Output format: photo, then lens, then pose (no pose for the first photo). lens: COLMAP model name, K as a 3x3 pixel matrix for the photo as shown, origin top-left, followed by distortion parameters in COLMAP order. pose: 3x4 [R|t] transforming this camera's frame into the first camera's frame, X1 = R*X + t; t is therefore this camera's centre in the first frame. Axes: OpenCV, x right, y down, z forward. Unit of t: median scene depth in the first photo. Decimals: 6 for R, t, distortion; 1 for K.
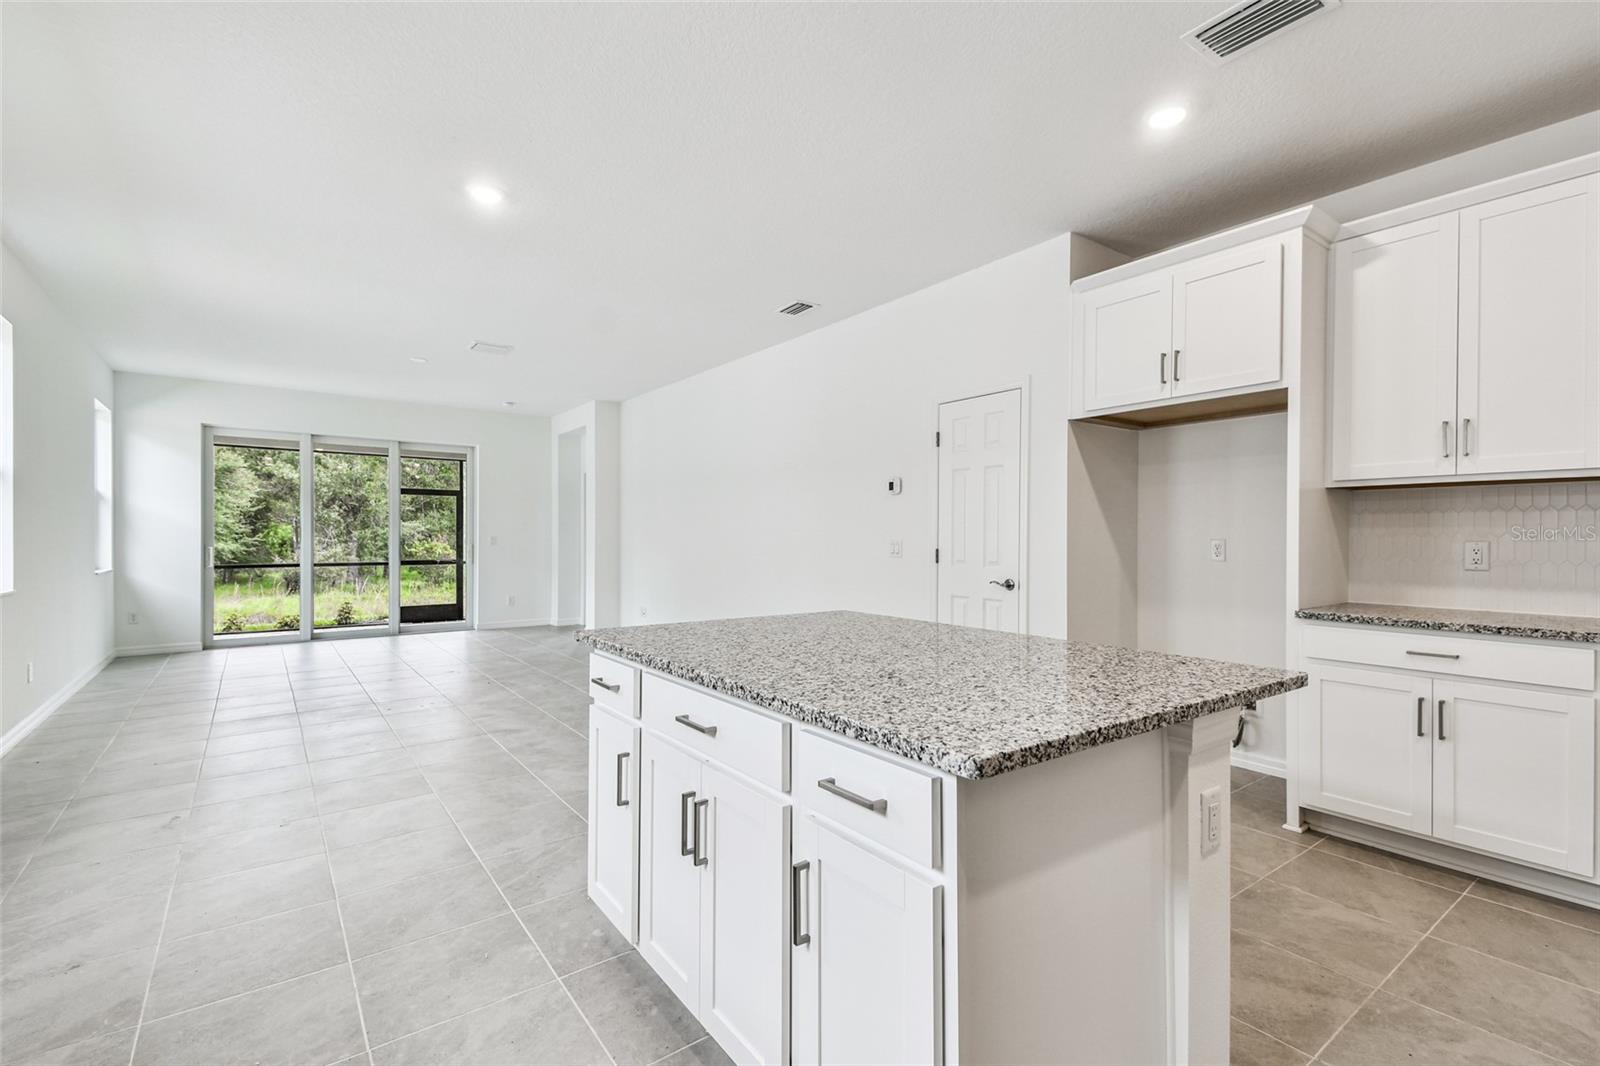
lens RADIAL K [[726.6, 0, 800.8], [0, 726.6, 538.8], [0, 0, 1]] dist [0.012955, -0.000921]
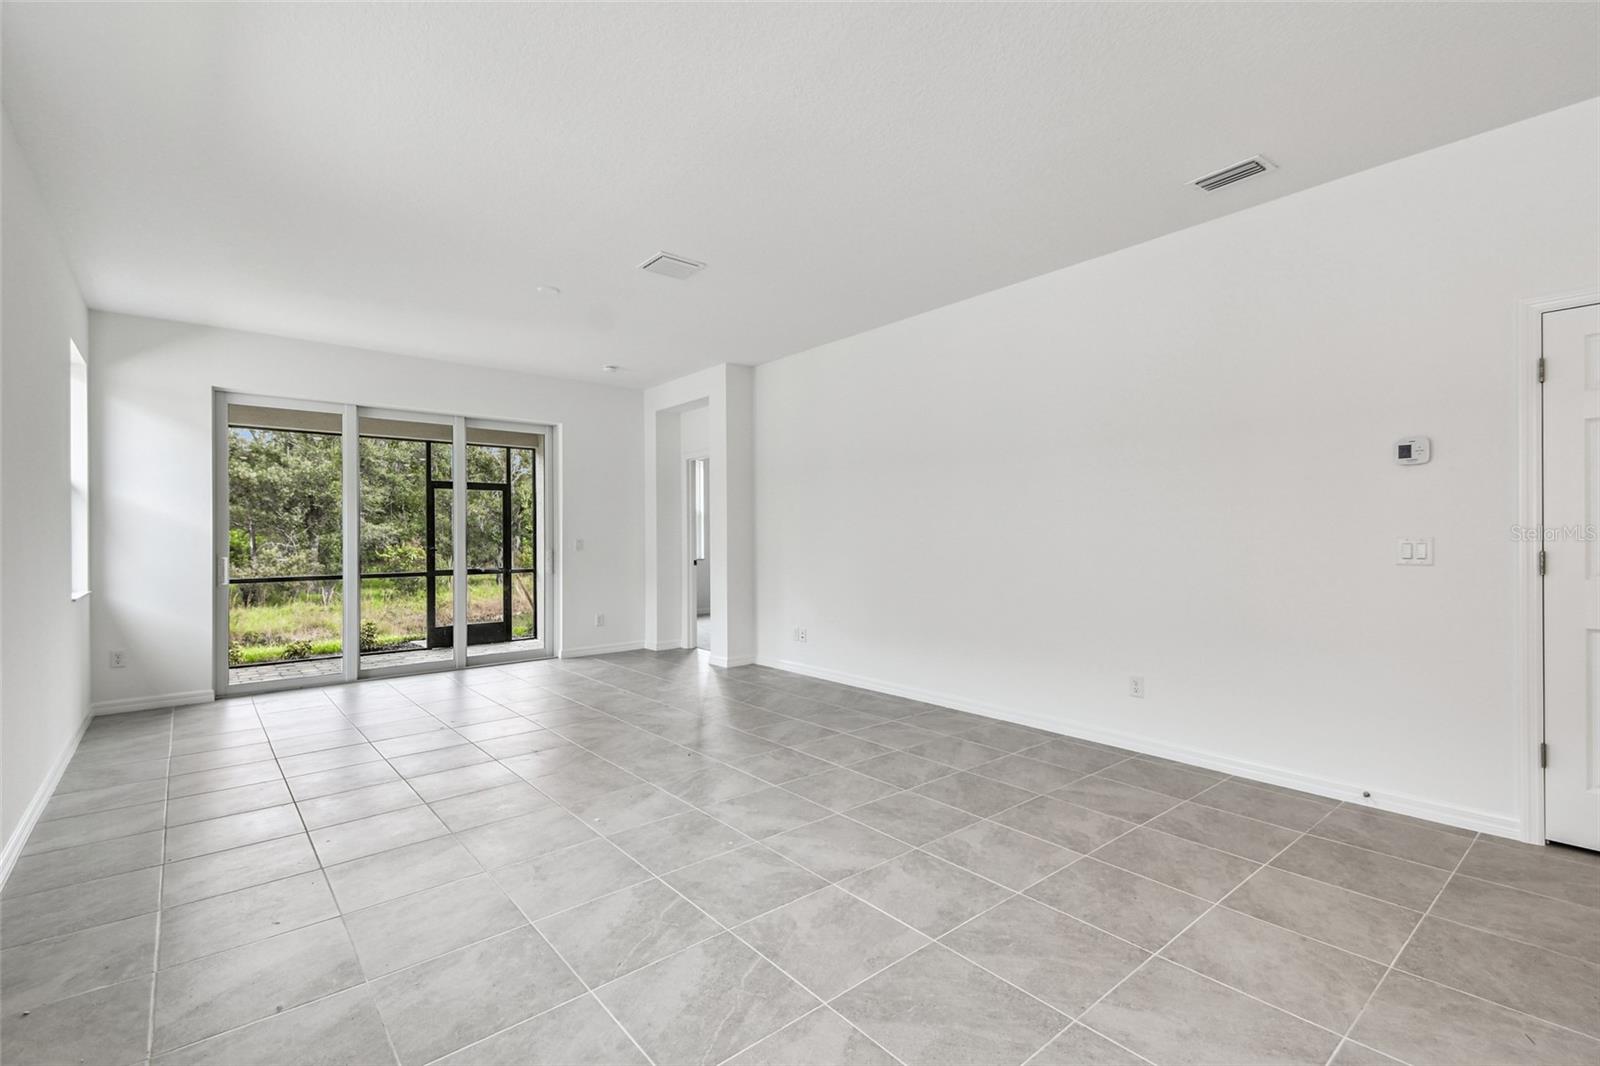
lens RADIAL K [[726.6, 0, 798.3], [0, 726.6, 532.6], [0, 0, 1]] dist [0.012955, -0.000921]
pose [[0.998388, -0.011119, 0.055662, -0.231232], [0.011558, 0.999904, -0.007587, -0.001518], [-0.055572, 0.008218, 0.998421, 0.202605]]
